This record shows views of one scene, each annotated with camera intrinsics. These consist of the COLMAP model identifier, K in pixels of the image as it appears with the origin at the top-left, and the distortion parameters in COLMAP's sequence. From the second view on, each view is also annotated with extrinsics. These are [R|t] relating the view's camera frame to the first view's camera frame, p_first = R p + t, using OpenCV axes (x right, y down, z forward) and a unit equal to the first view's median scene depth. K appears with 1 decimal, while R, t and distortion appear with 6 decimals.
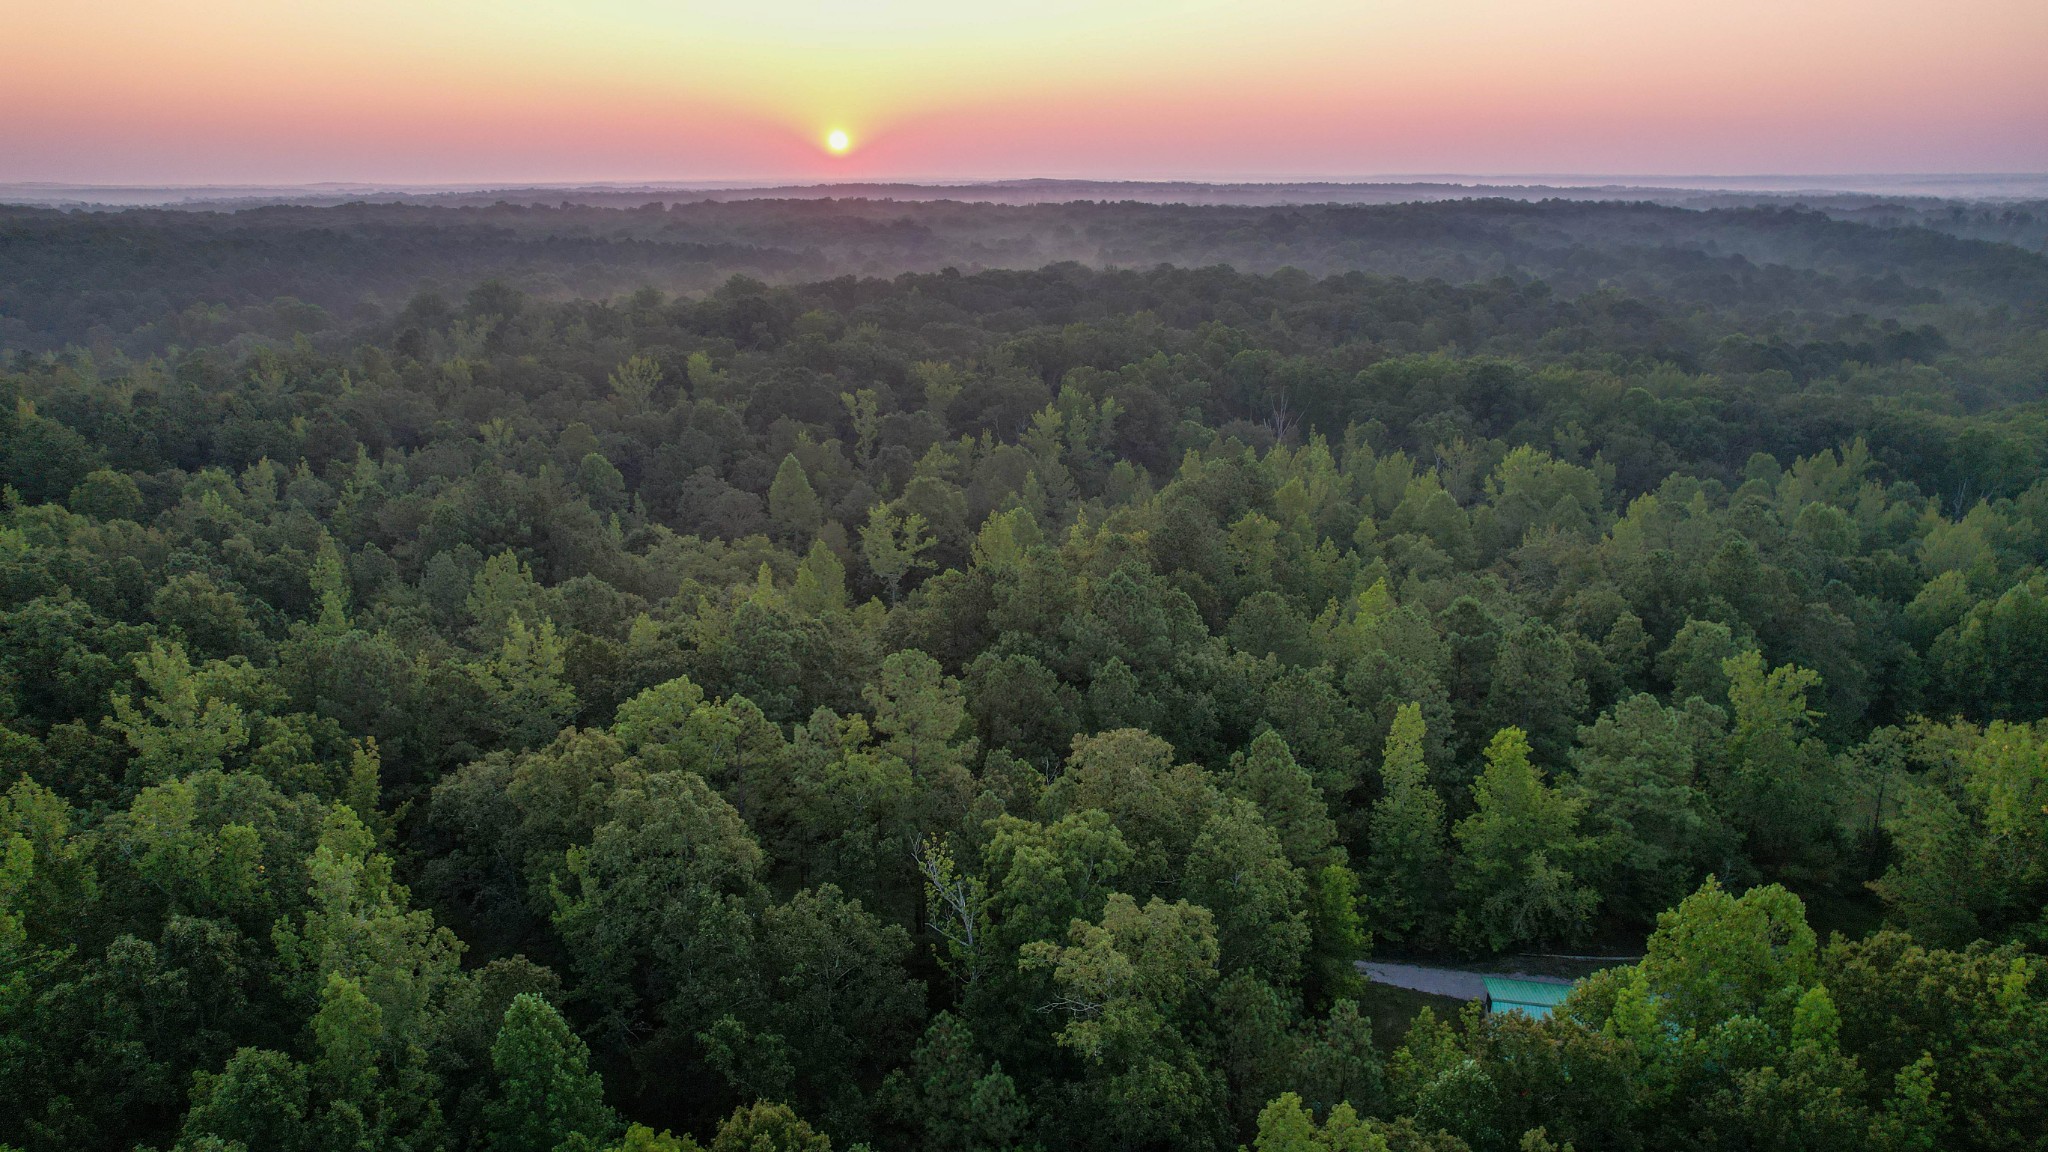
lens RADIAL K [[1306.6, 0, 1024.0], [0, 1306.6, 576.0], [0, 0, 1]] dist [-0.082596, 0.076483]
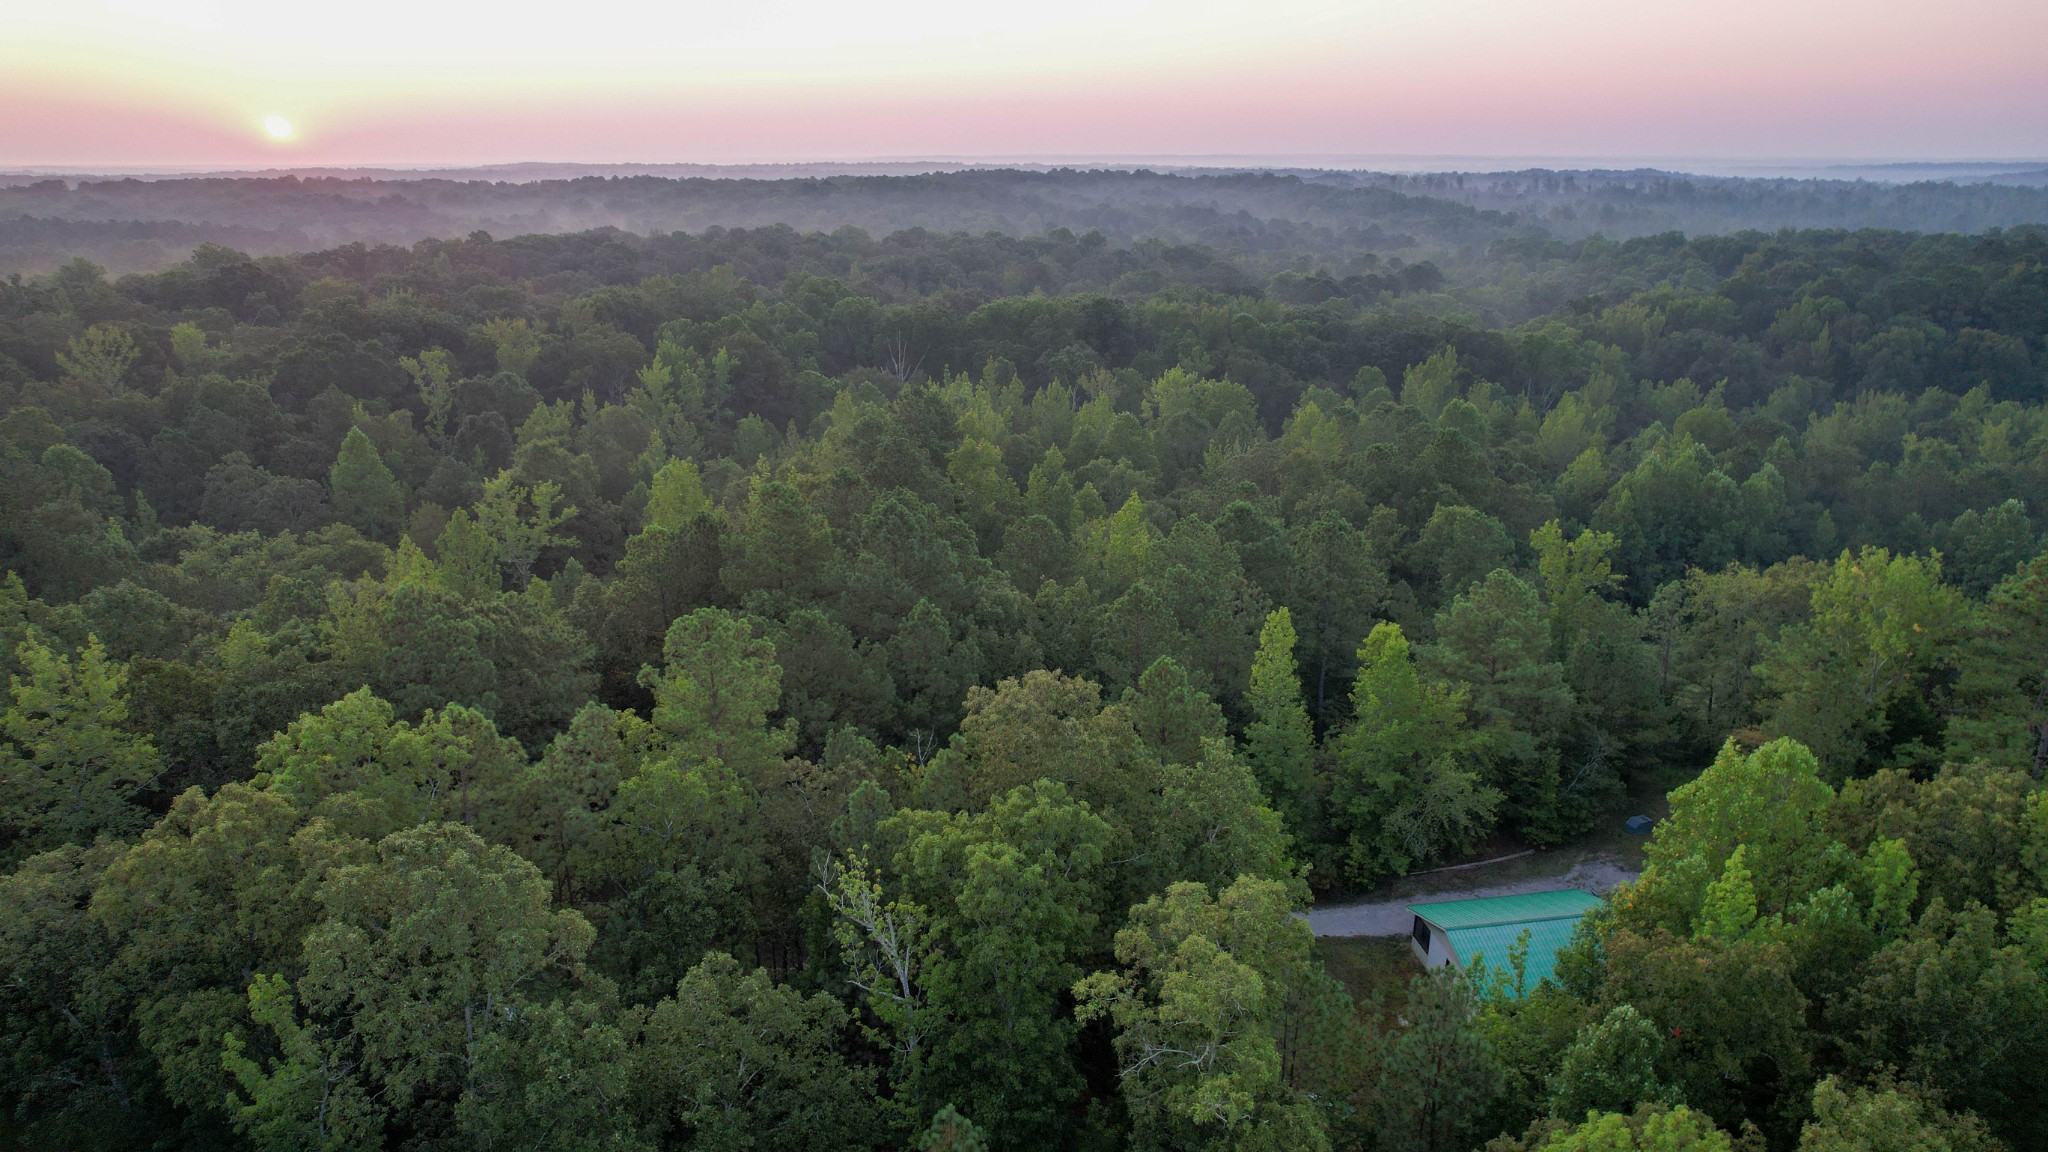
lens RADIAL K [[1306.6, 0, 1024.0], [0, 1306.6, 576.0], [0, 0, 1]] dist [-0.082596, 0.076483]
pose [[0.933149, -0.107406, 0.343071, -0.076182], [0.103977, 0.994173, 0.028432, 0.016838], [-0.344126, 0.009140, 0.938879, 0.122016]]
